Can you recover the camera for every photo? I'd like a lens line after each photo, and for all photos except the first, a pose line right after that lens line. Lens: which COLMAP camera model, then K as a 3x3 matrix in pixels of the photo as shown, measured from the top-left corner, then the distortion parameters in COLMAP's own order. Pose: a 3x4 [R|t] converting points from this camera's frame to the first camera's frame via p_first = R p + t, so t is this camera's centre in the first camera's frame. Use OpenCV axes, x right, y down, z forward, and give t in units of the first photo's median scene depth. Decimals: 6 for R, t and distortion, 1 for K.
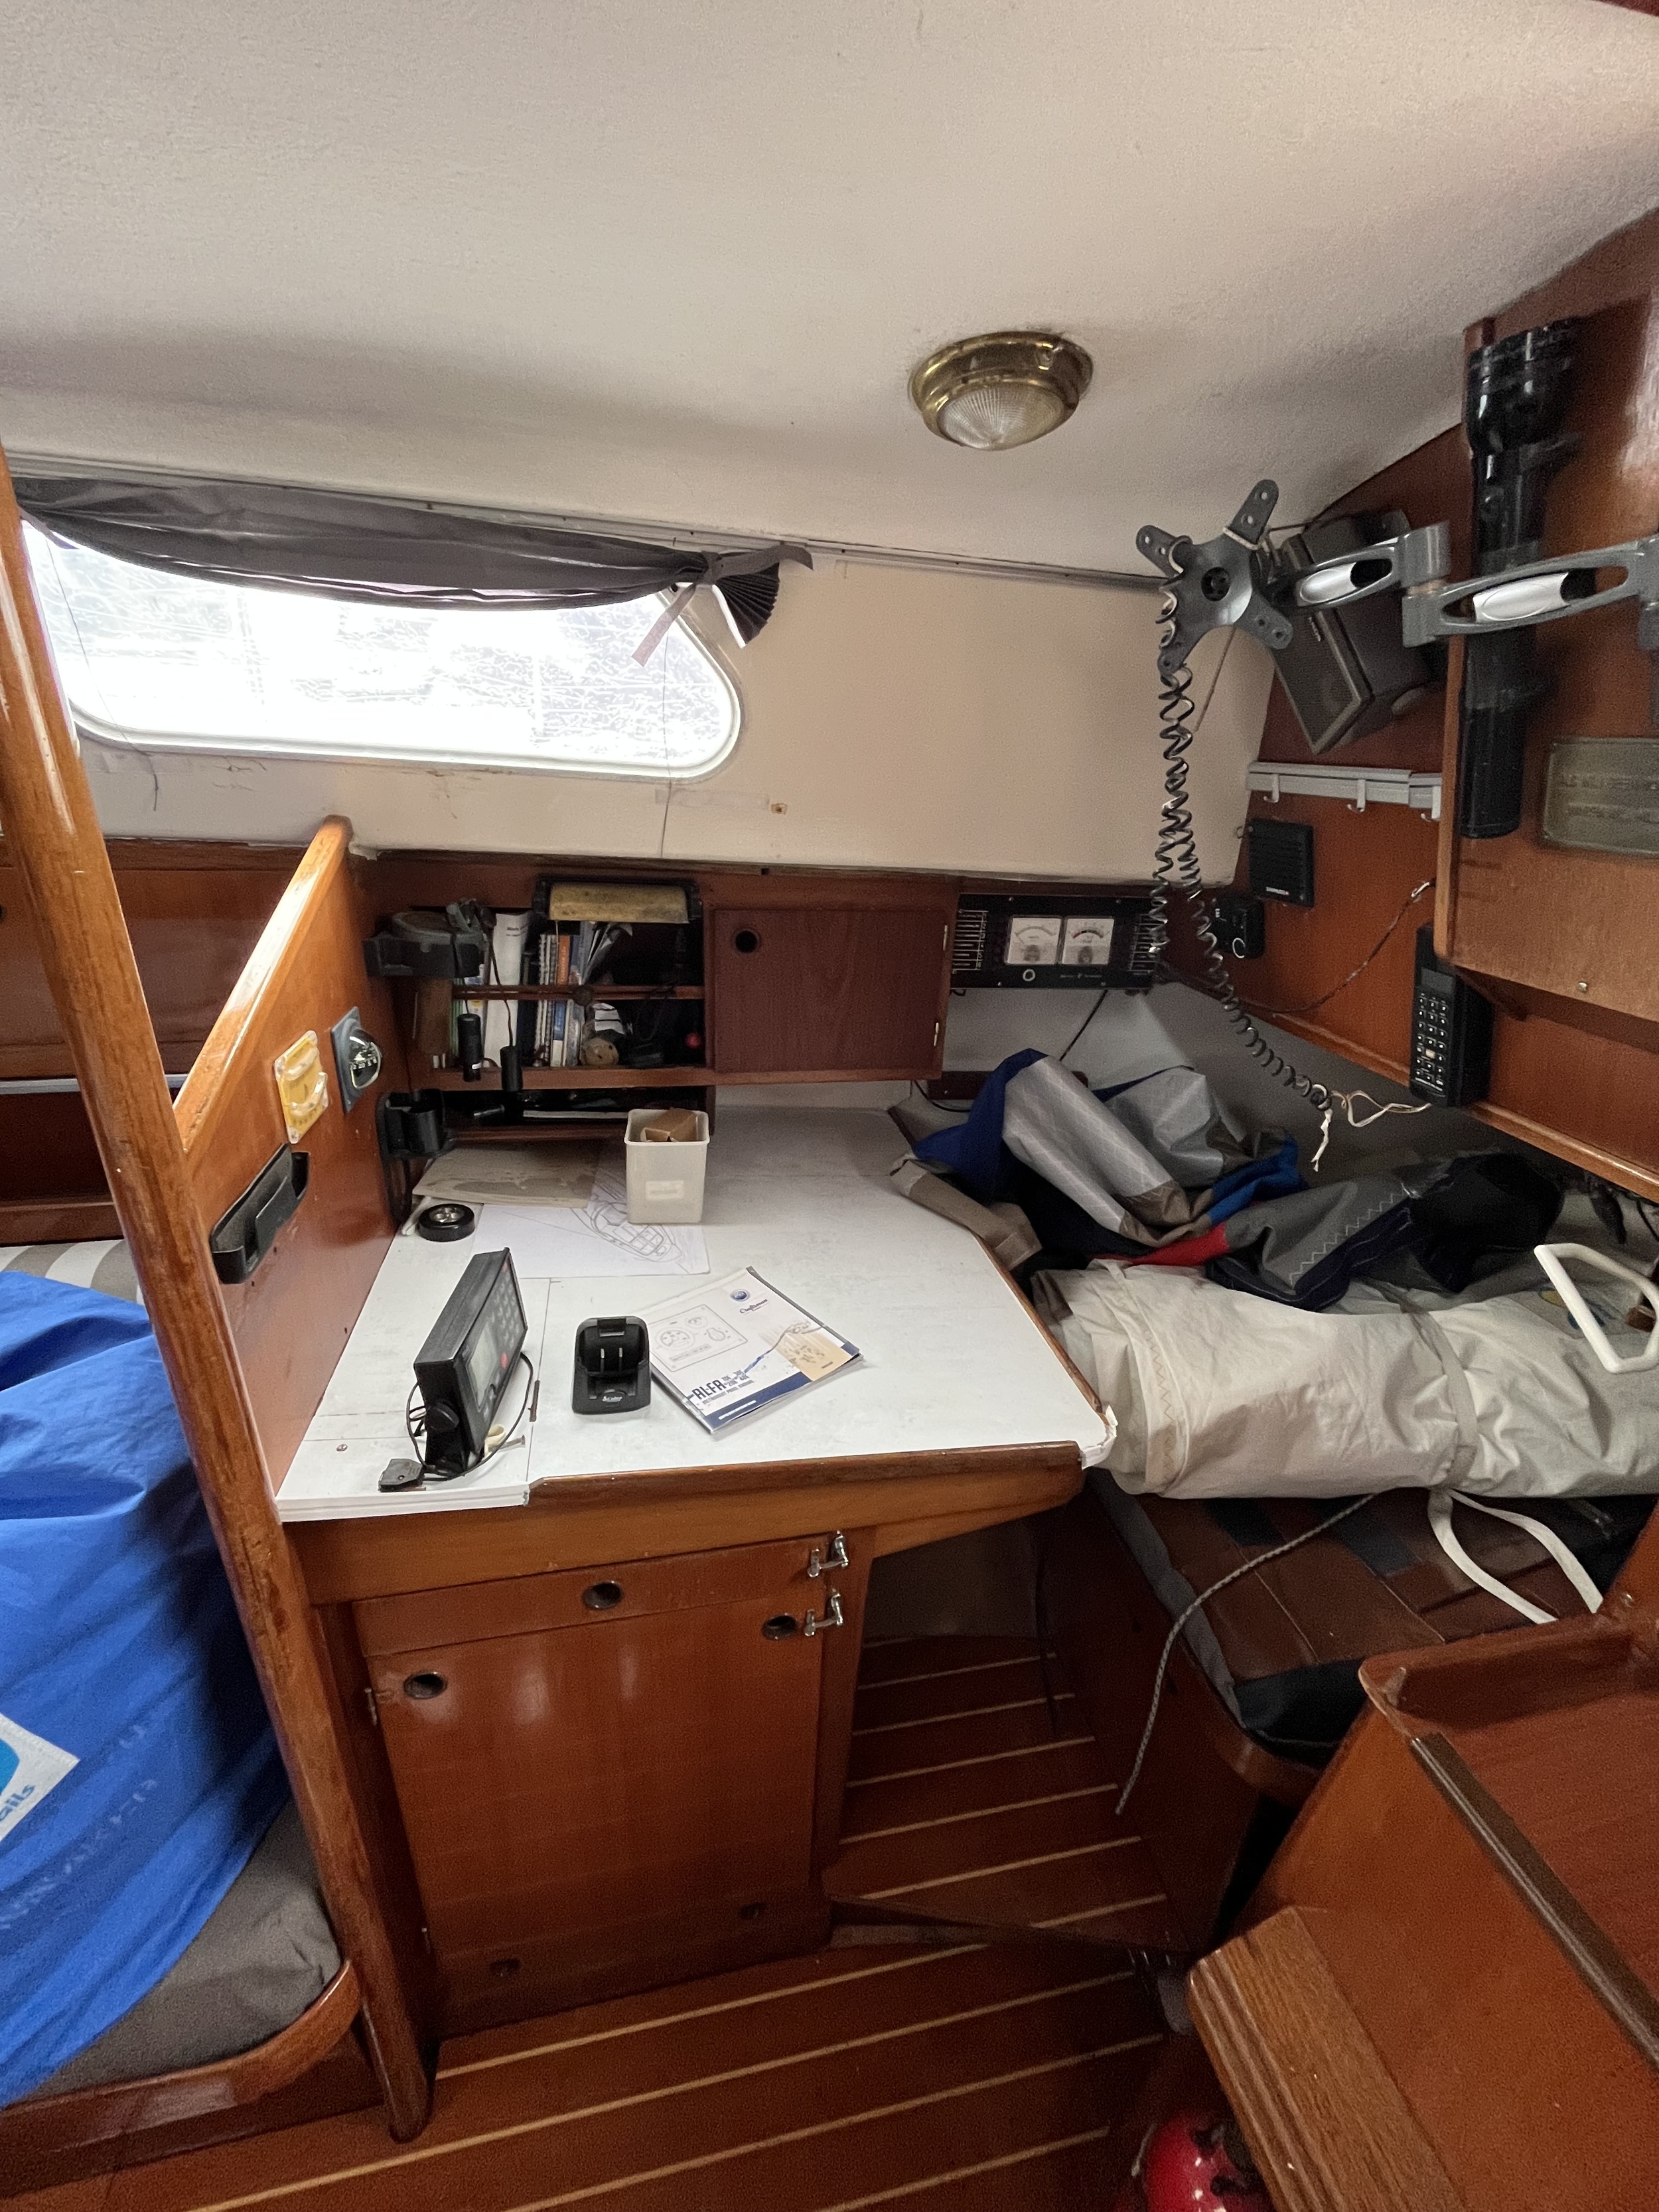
lens RADIAL K [[896.4, 0, 825.4], [0, 896.4, 1100.8], [0, 0, 1]] dist [0.000939, -0.000202]
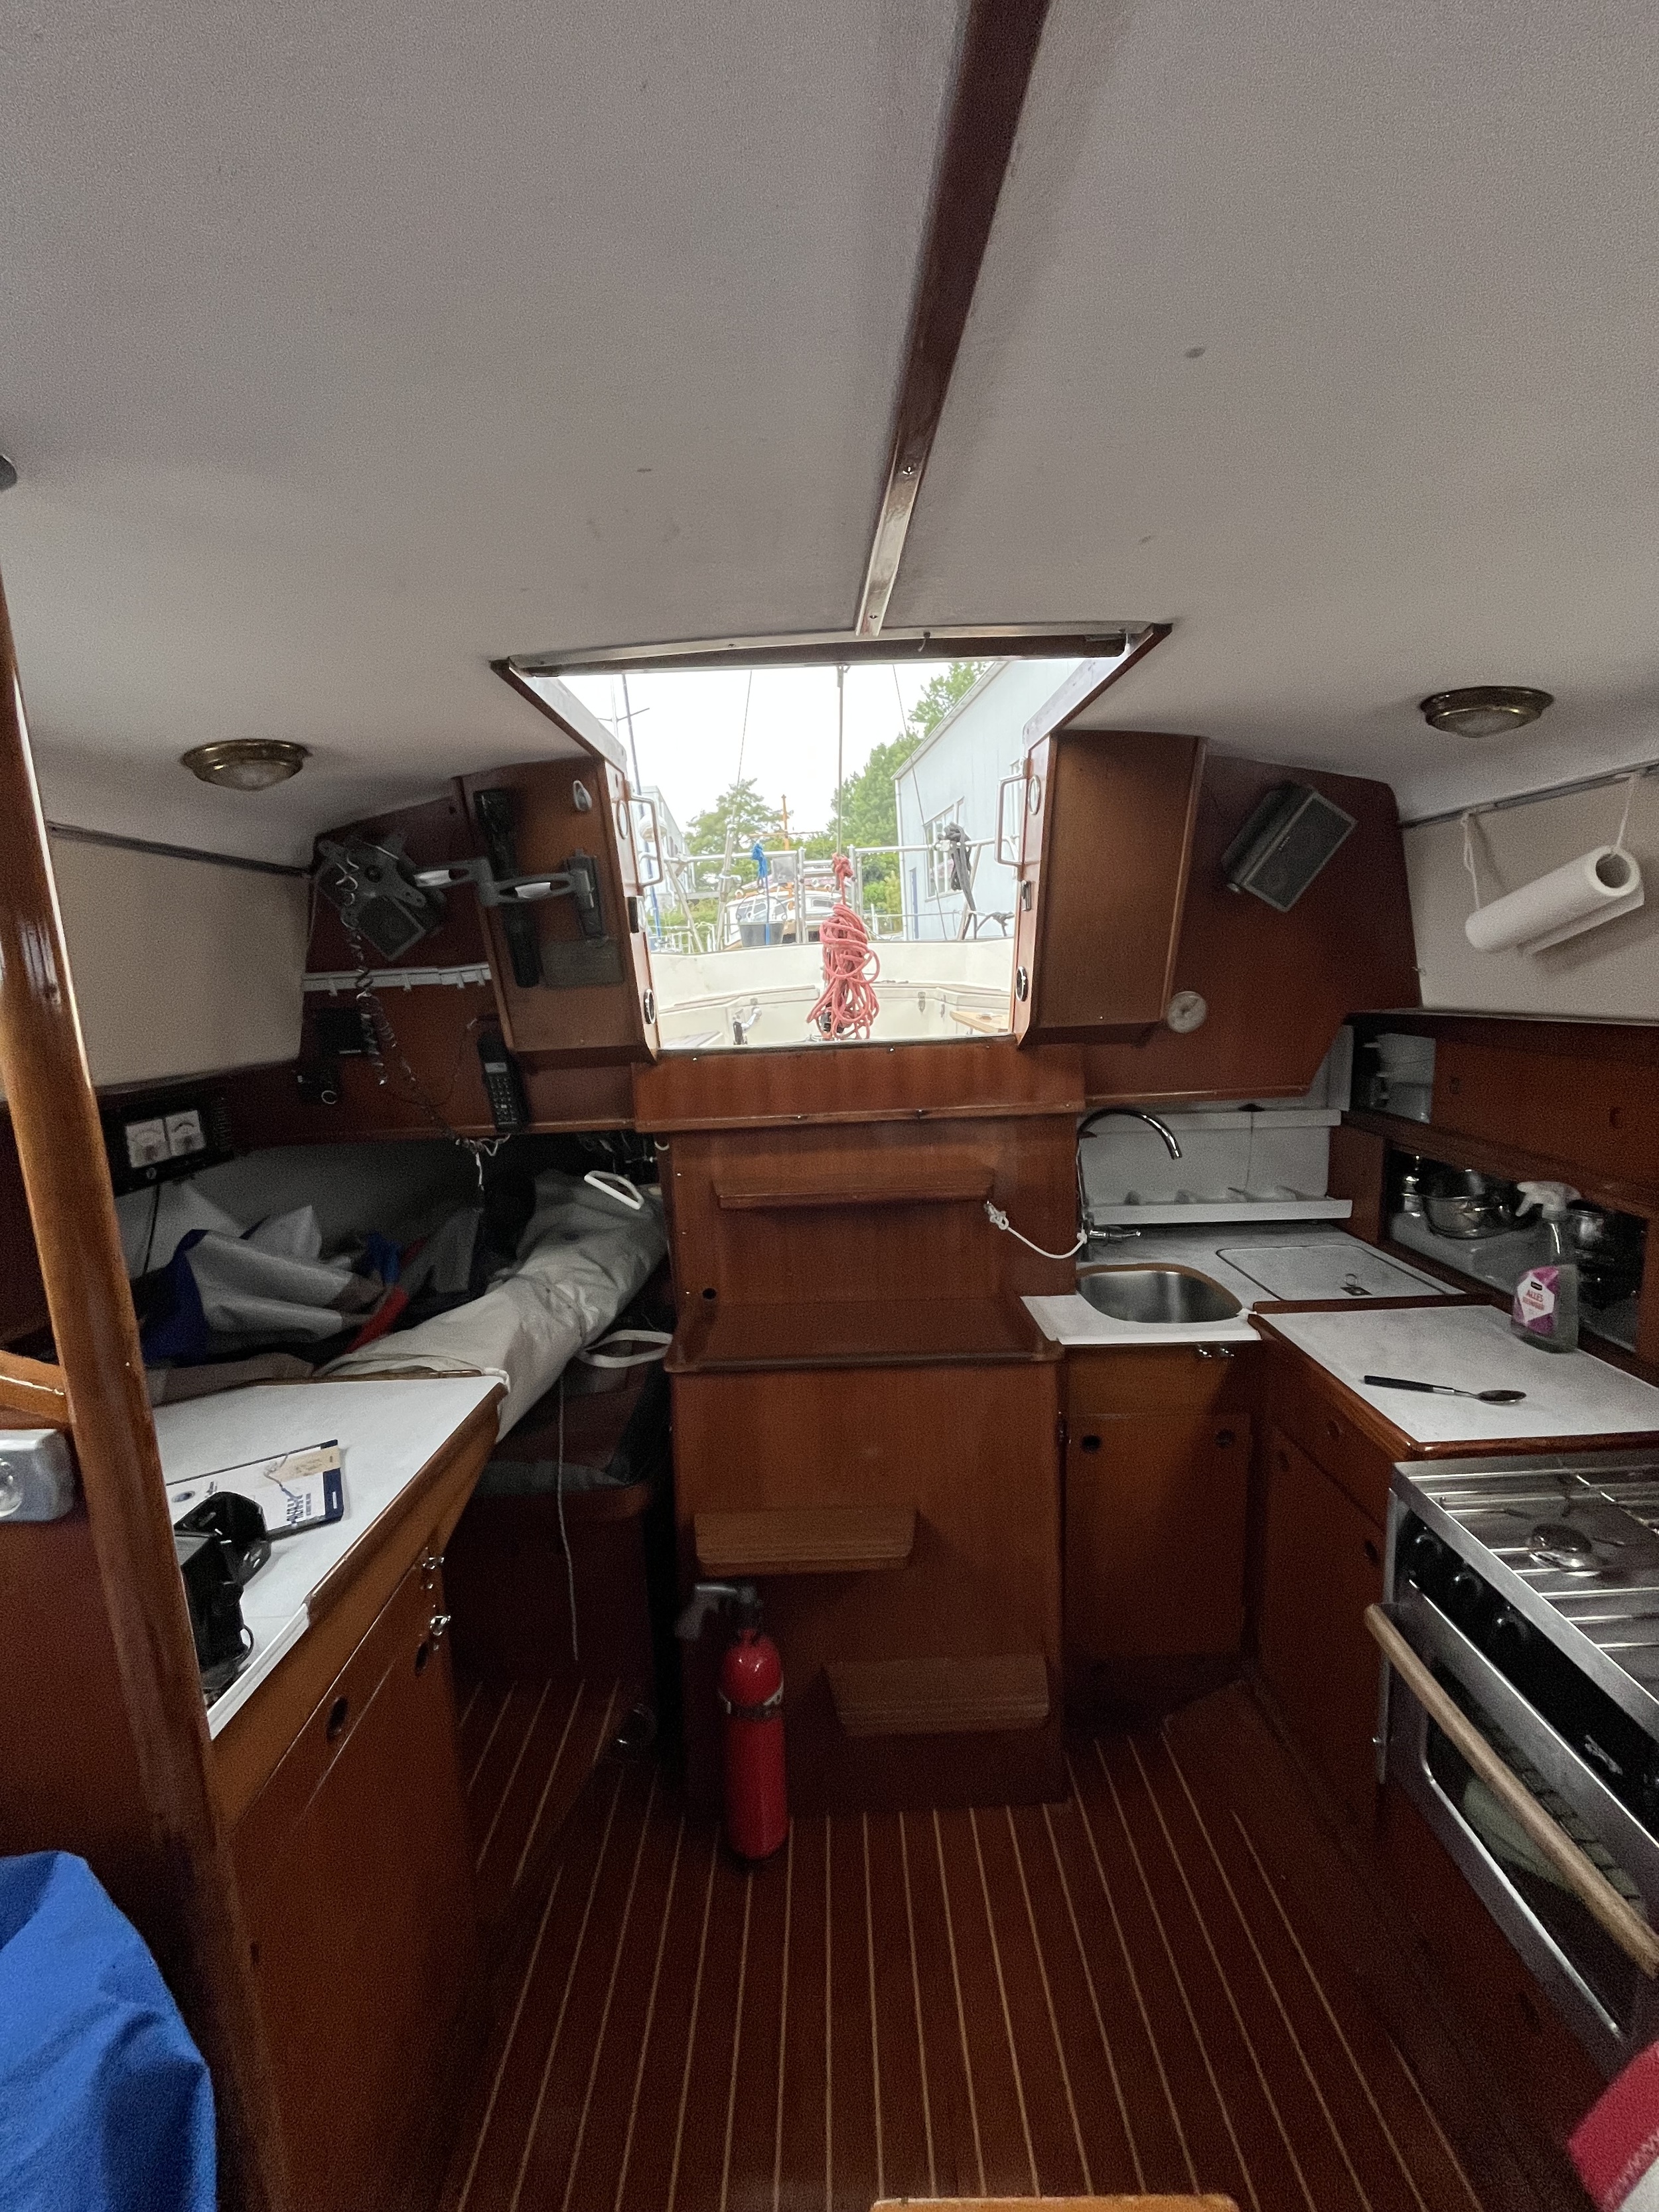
lens RADIAL K [[896.4, 0, 825.4], [0, 896.4, 1100.8], [0, 0, 1]] dist [0.000939, -0.000202]
pose [[0.199036, -0.210127, 0.957200, -0.815159], [0.426871, 0.897801, 0.108326, 0.016926], [-0.882137, 0.387040, 0.268392, -0.071814]]
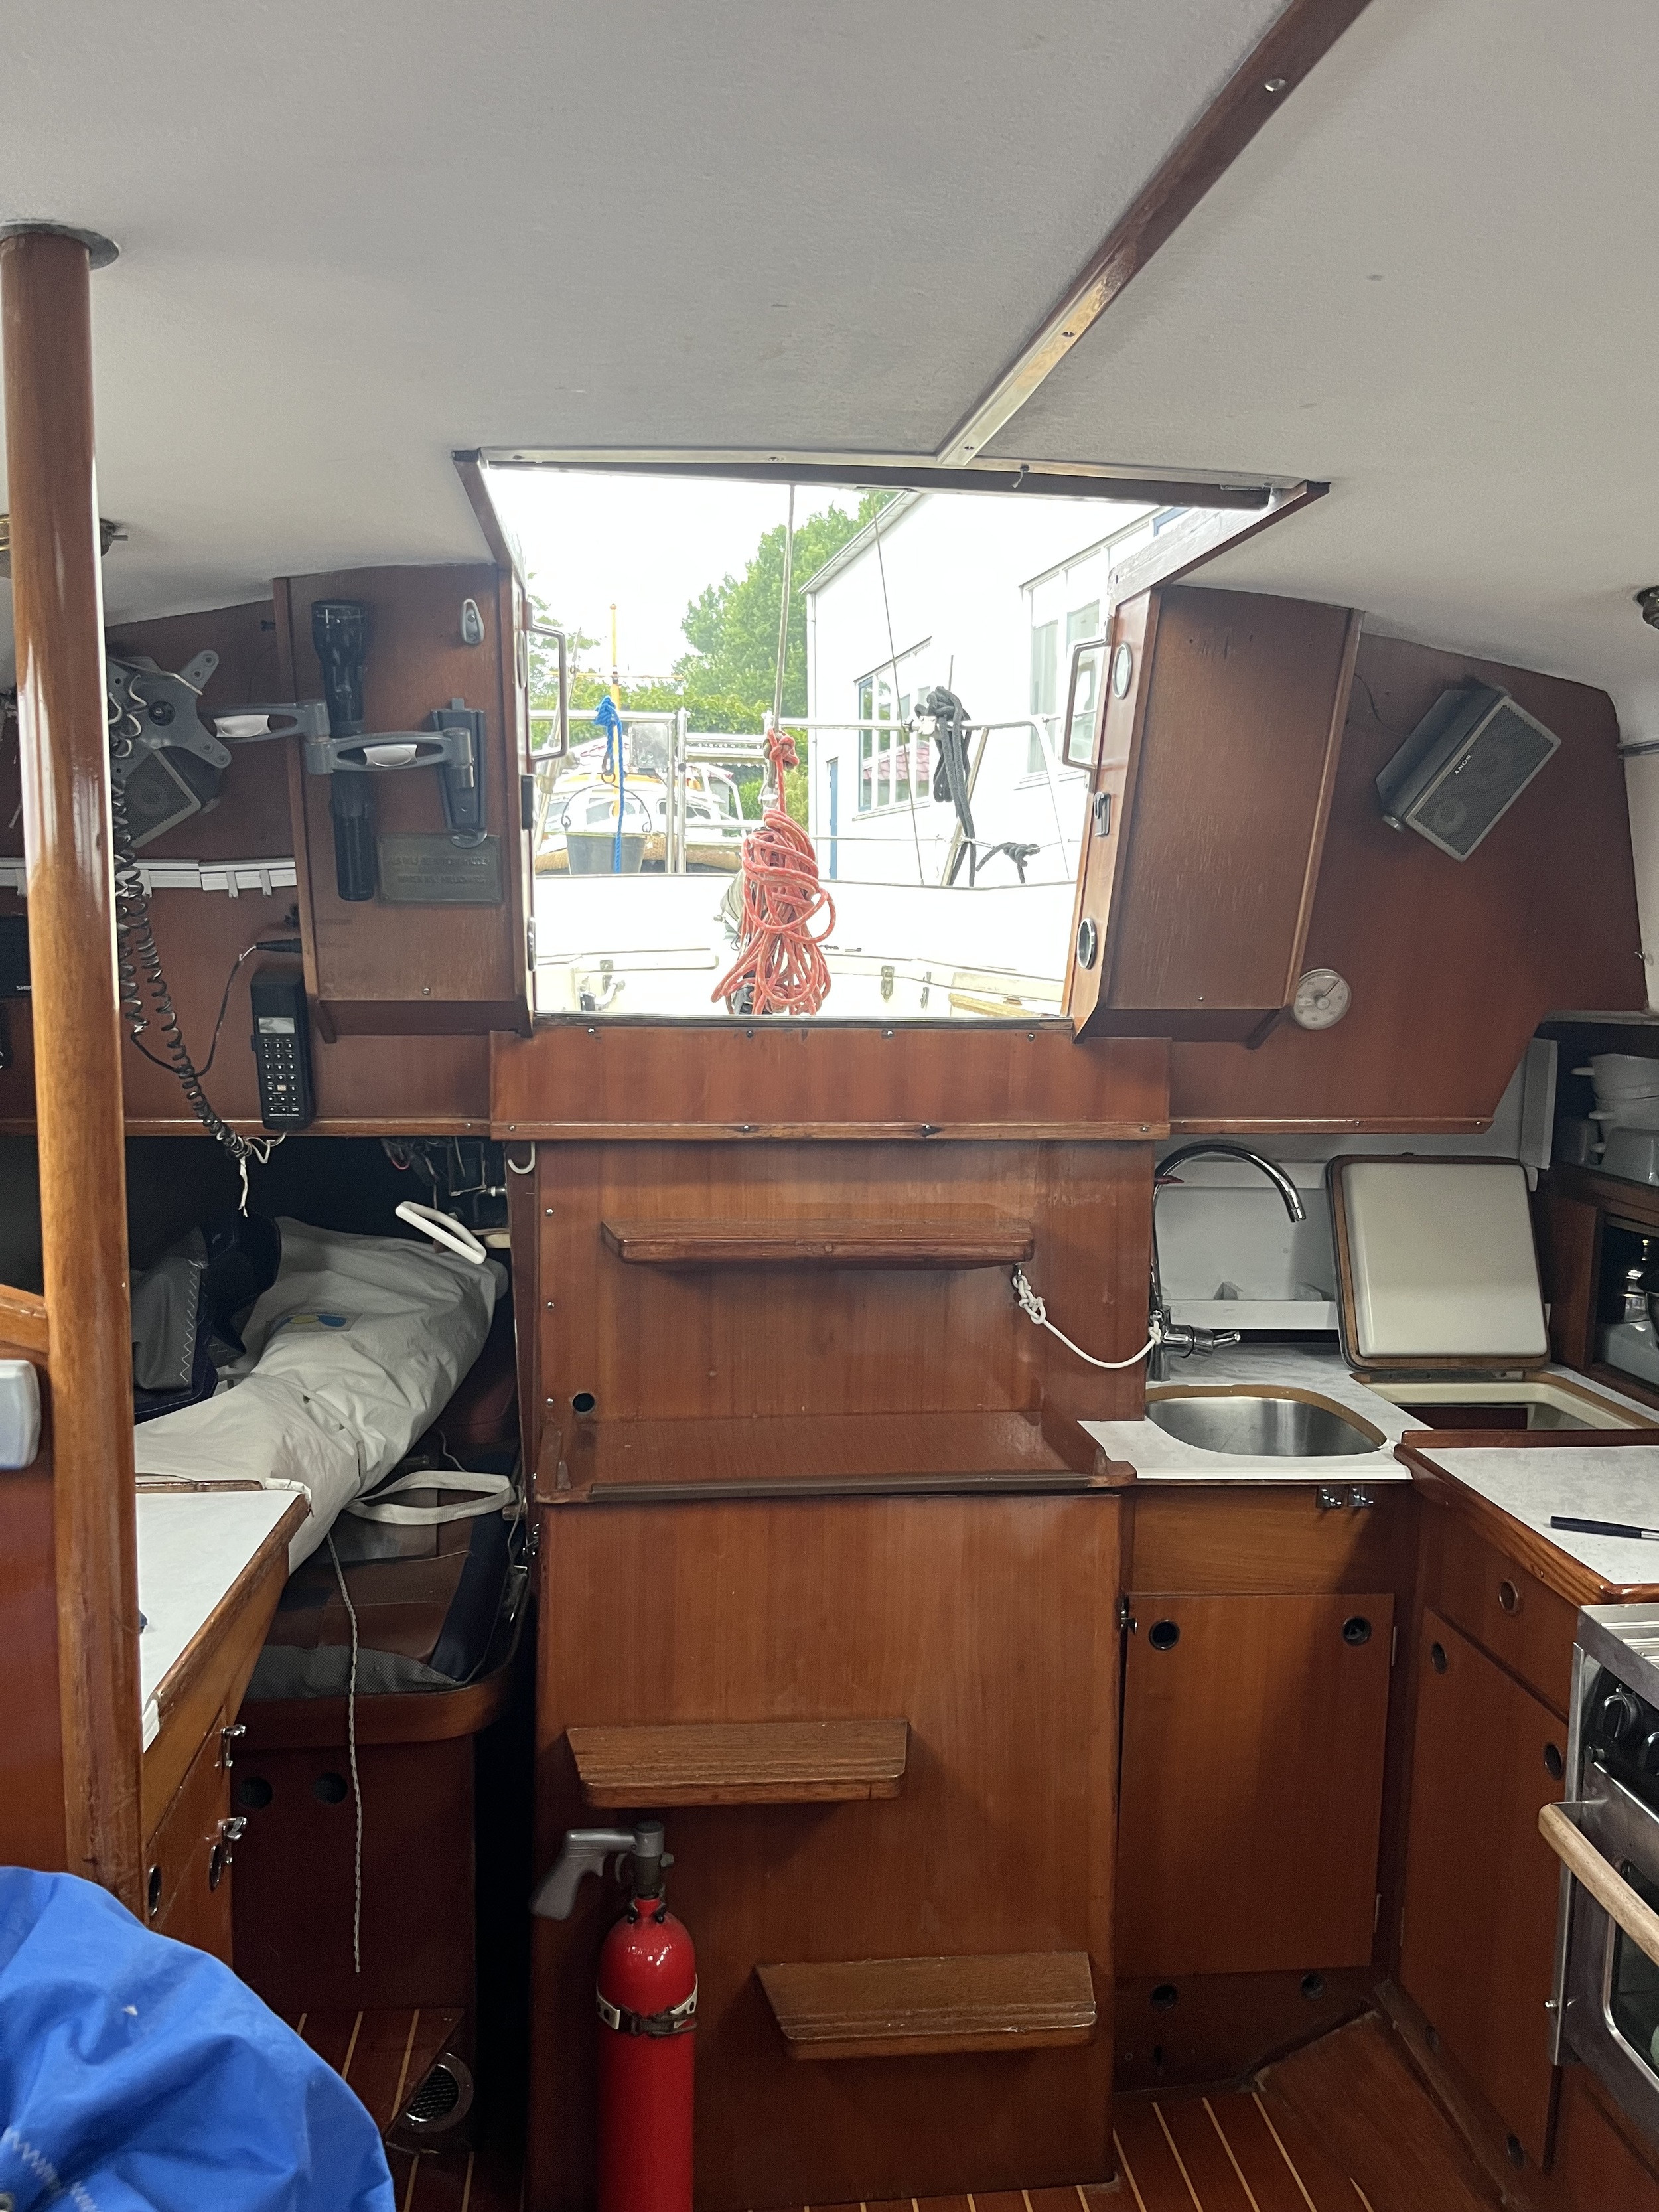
lens RADIAL K [[1688.6, 0, 834.4], [0, 1688.6, 1121.4], [0, 0, 1]] dist [0.063760, -0.074048]
pose [[0.095200, -0.165913, 0.981534, -1.223709], [0.372679, 0.920246, 0.119407, -0.006830], [-0.923064, 0.354430, 0.149440, 0.015983]]
